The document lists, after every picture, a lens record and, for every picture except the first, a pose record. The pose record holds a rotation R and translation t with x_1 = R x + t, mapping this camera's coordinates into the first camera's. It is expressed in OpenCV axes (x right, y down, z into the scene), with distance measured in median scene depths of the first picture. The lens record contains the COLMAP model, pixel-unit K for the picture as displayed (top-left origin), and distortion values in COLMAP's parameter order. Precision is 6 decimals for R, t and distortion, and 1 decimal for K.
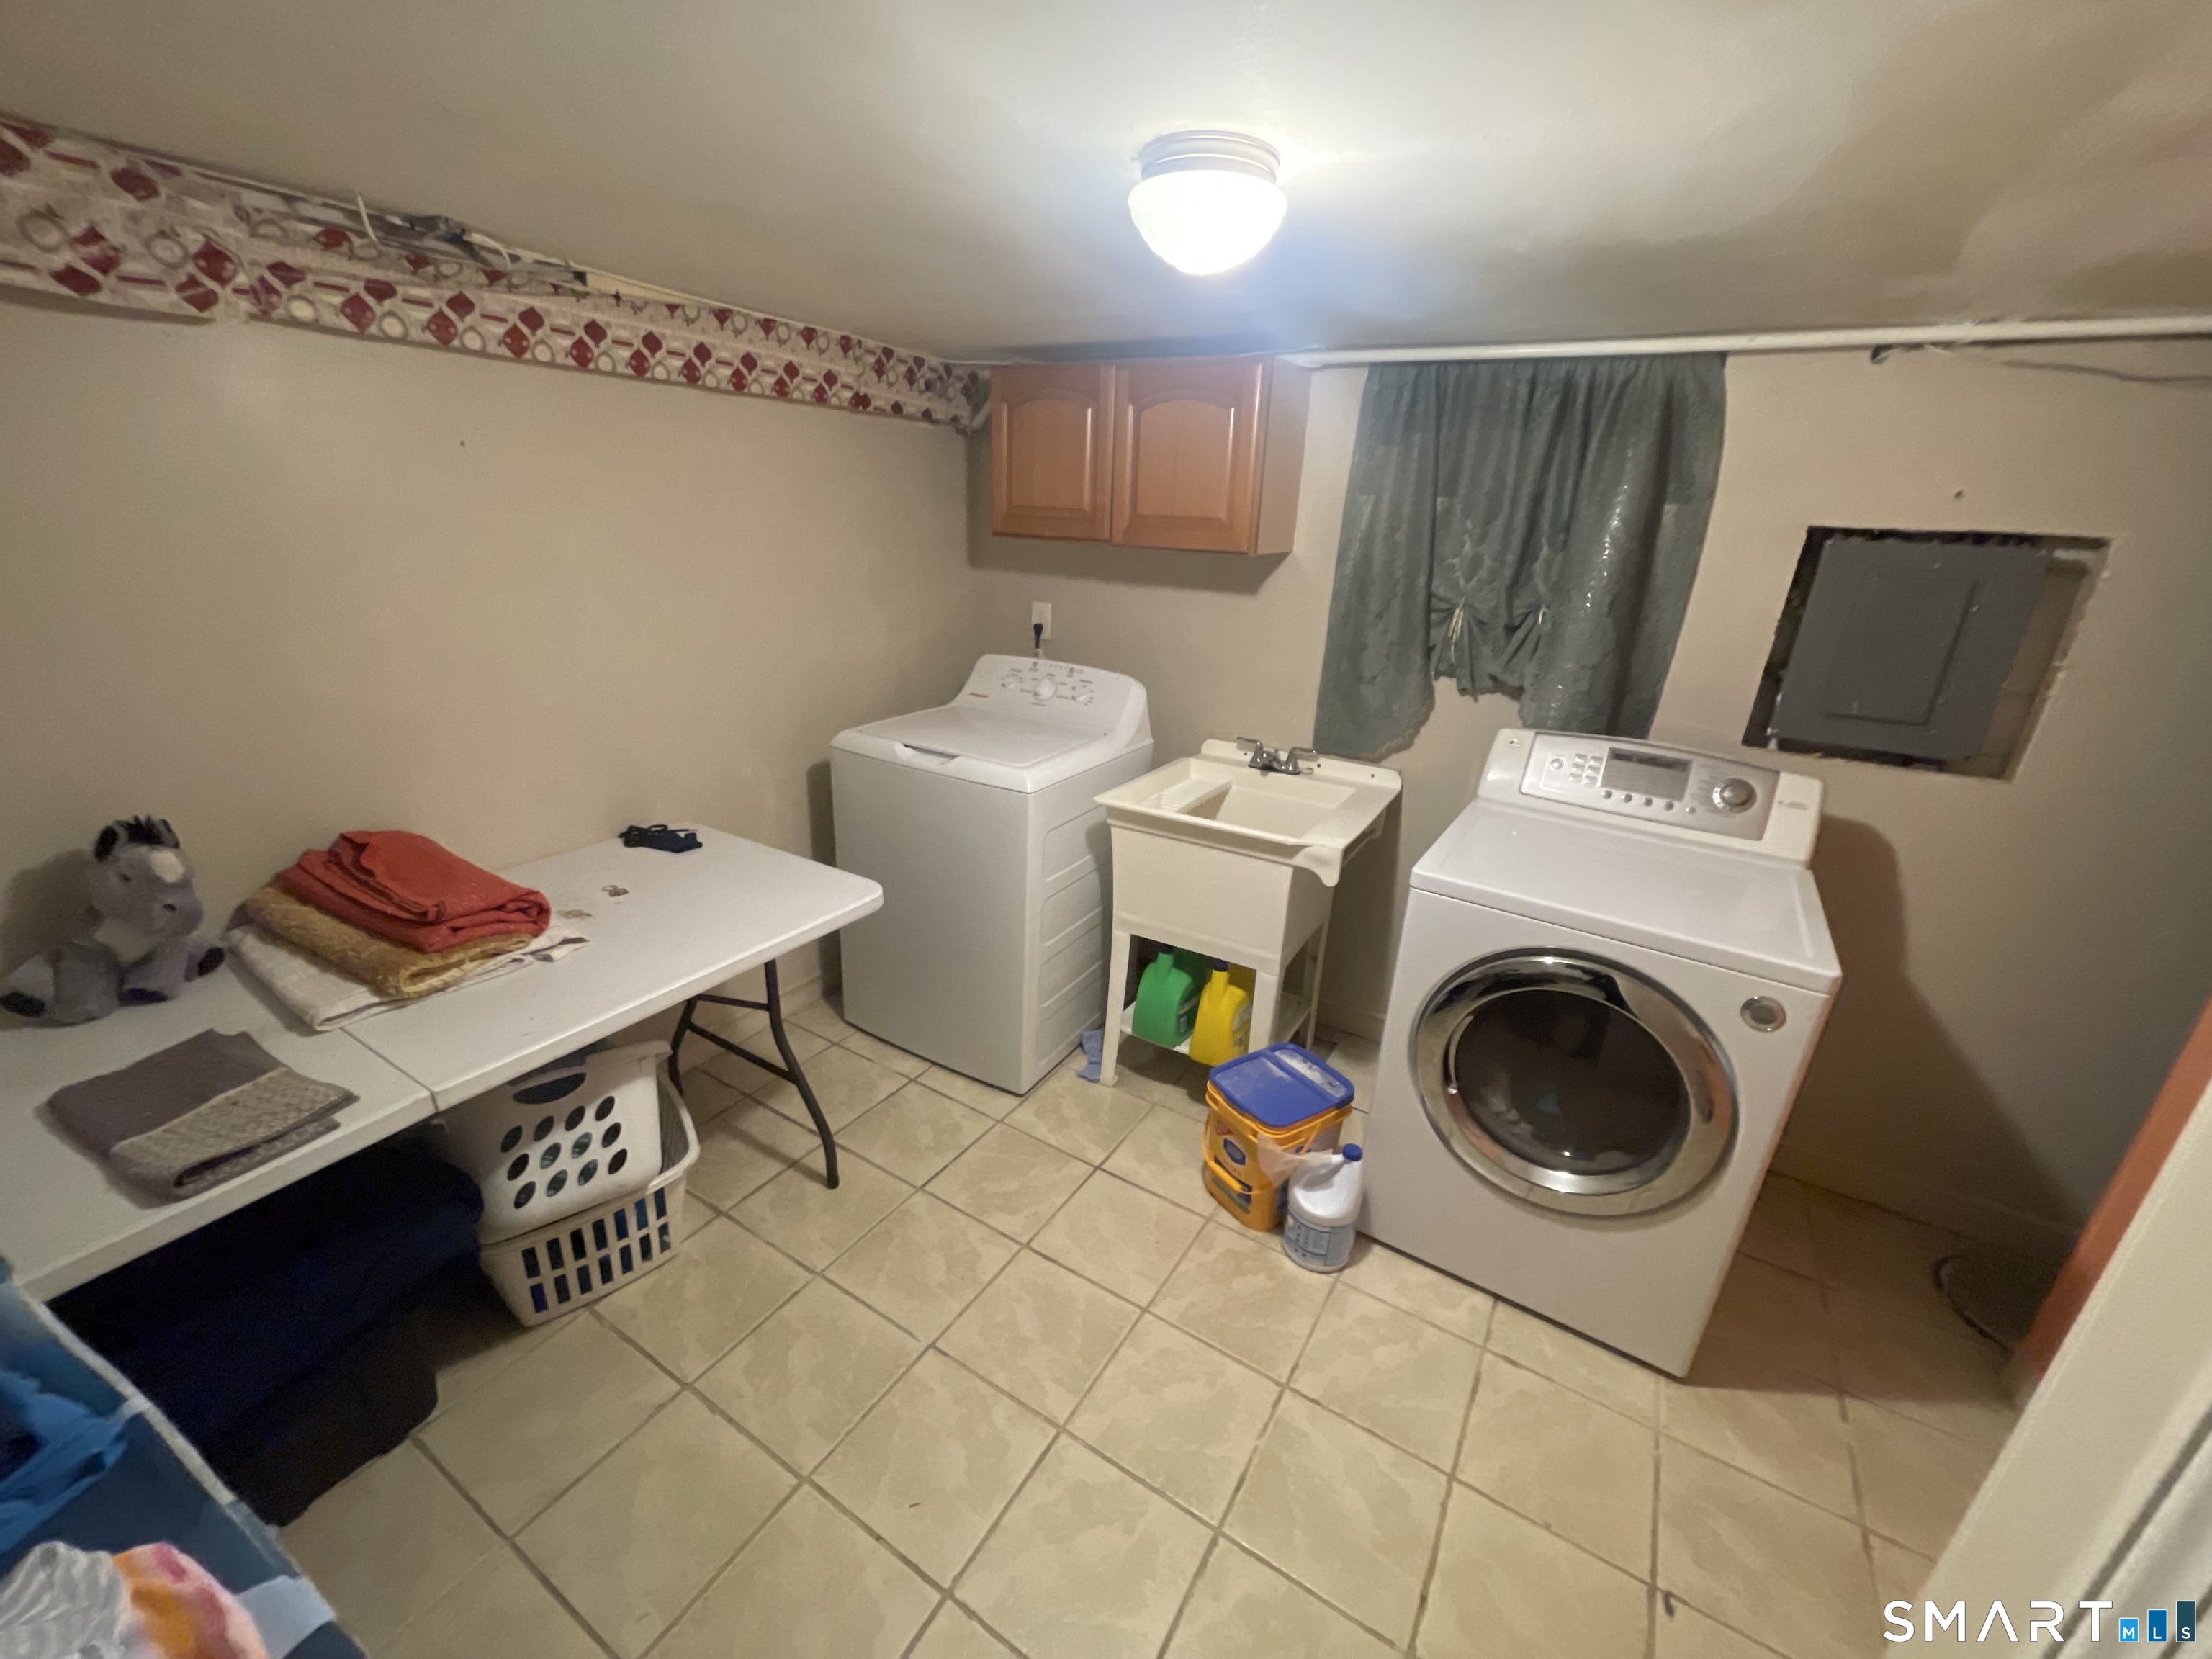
lens RADIAL K [[892.6, 0, 1106.0], [0, 892.6, 829.5], [0, 0, 1]] dist [-0.005653, 0.000051]
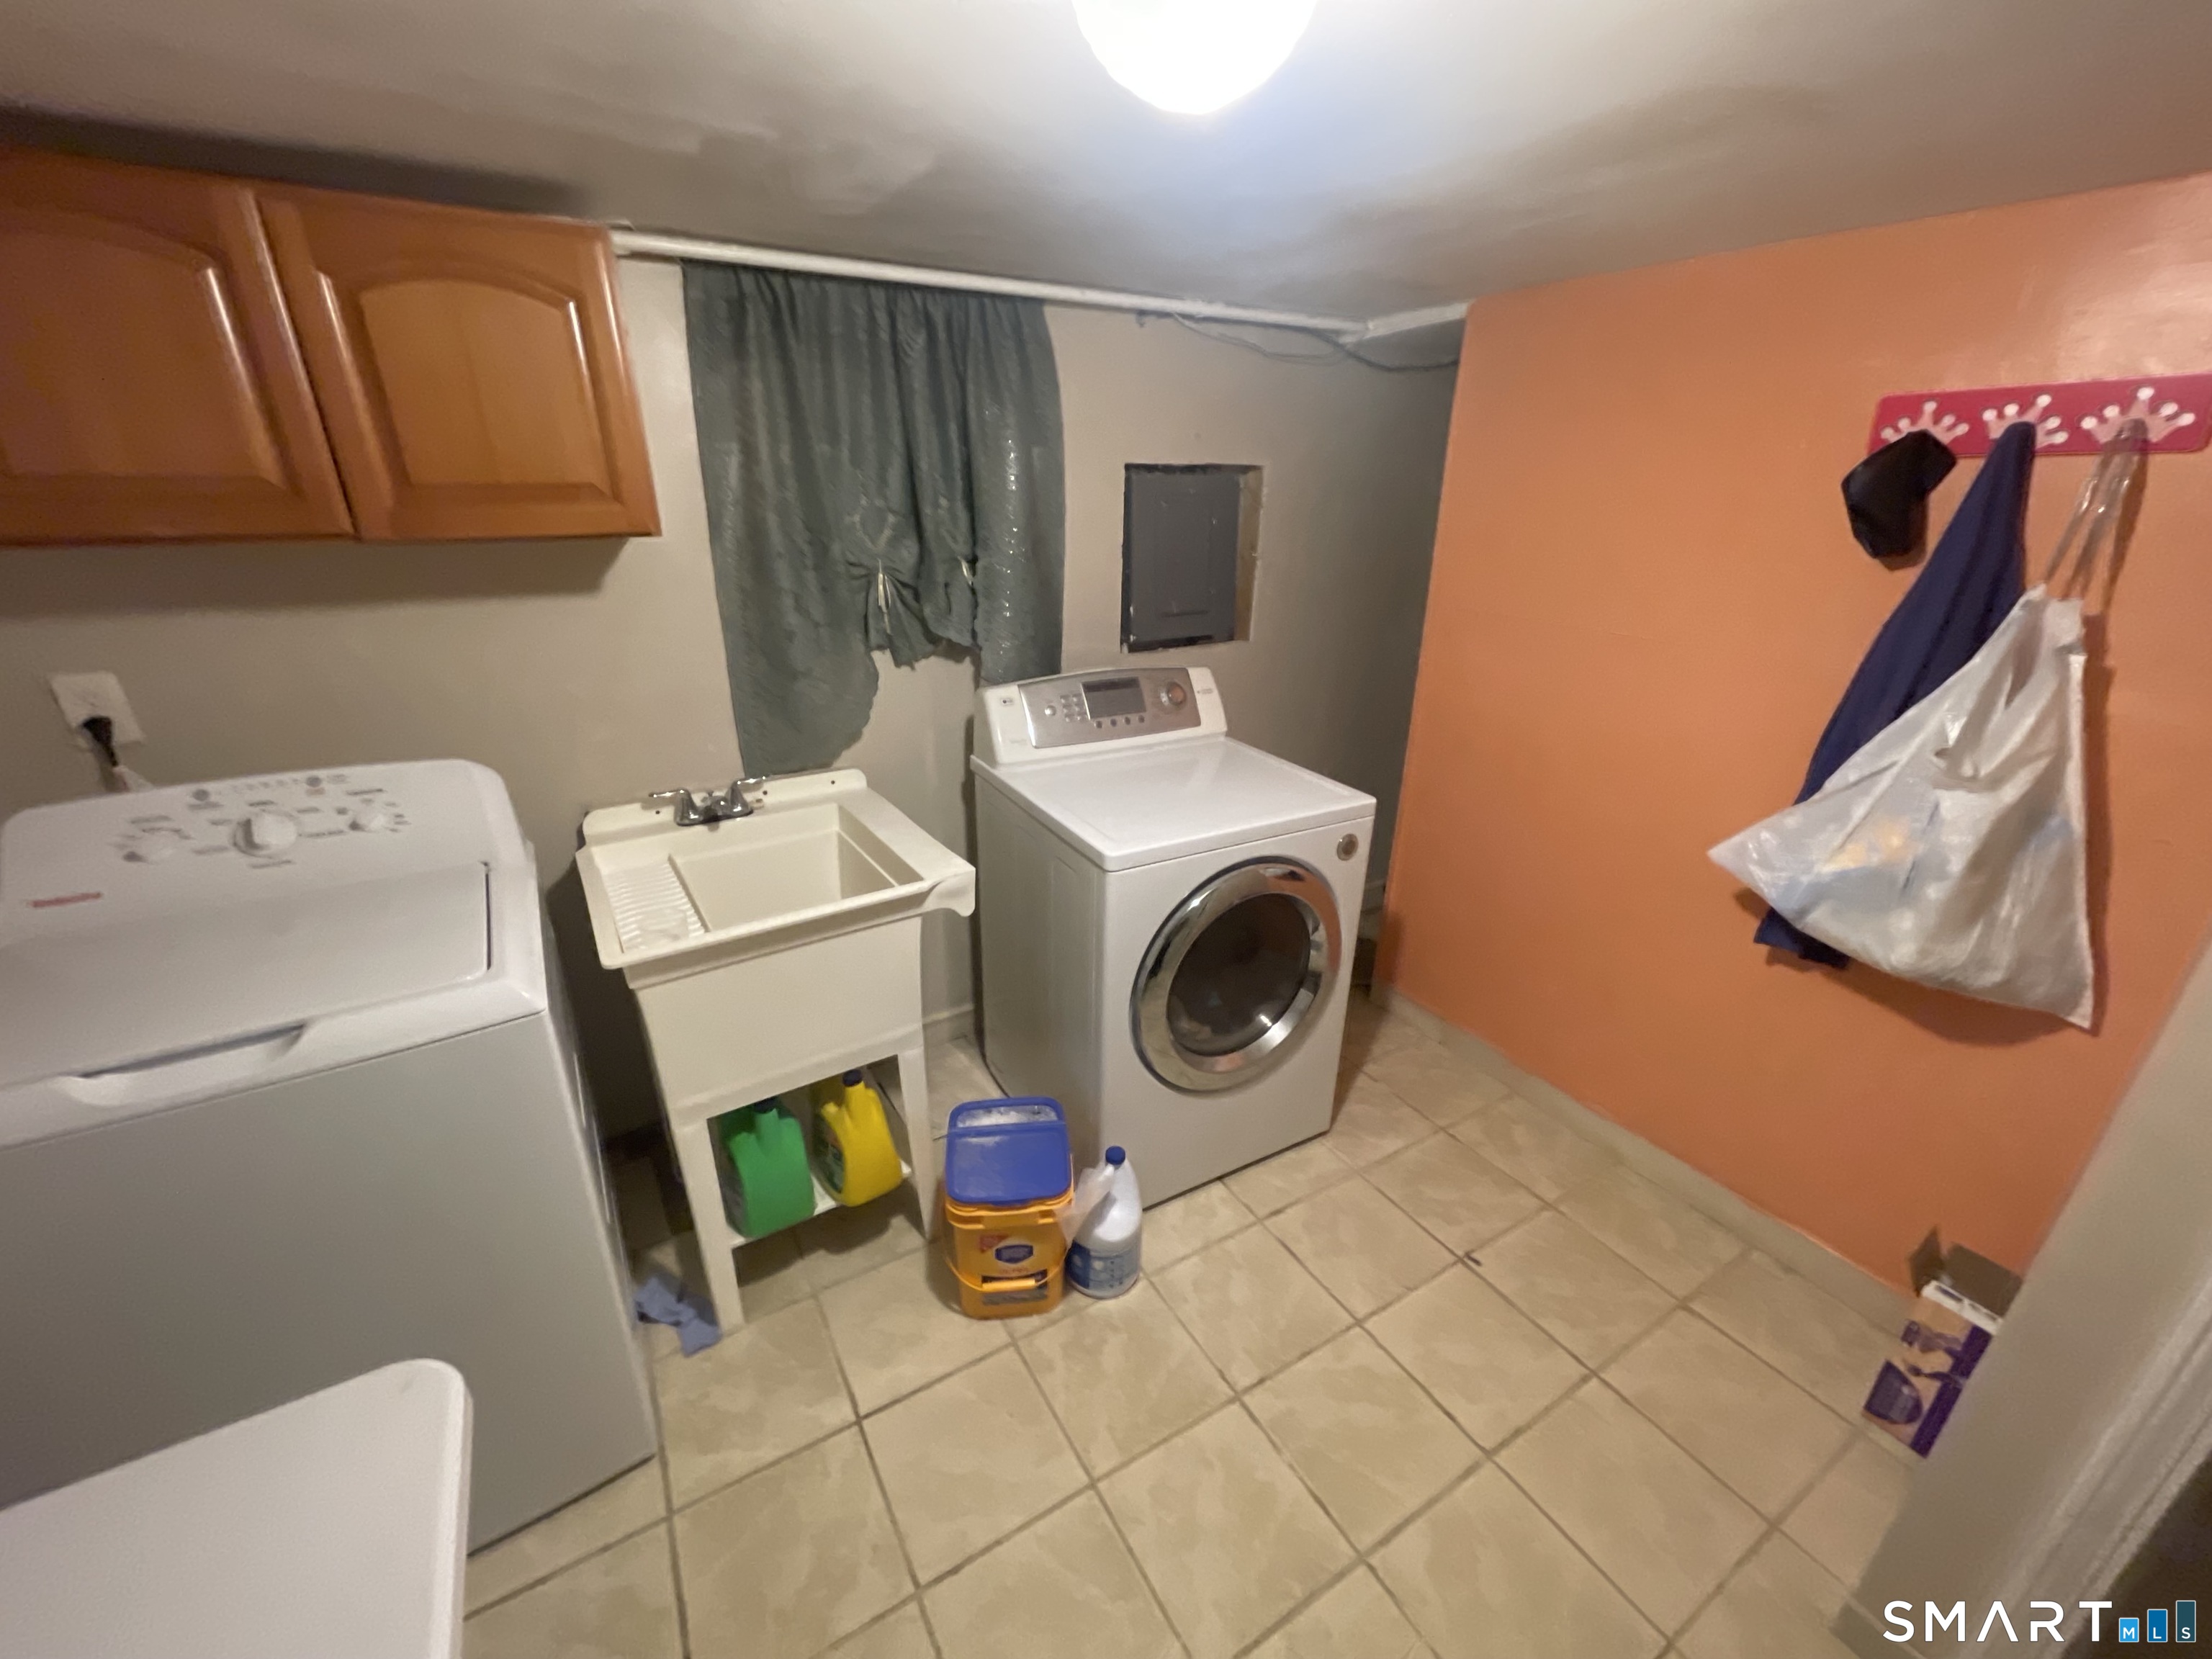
lens RADIAL K [[897.7, 0, 1102.9], [0, 897.7, 830.4], [0, 0, 1]] dist [-0.001970, -0.000212]
pose [[0.461627, -0.365818, 0.808132, -0.320664], [0.310657, 0.919985, 0.238995, -0.160728], [-0.830899, 0.140726, 0.538334, 0.386178]]
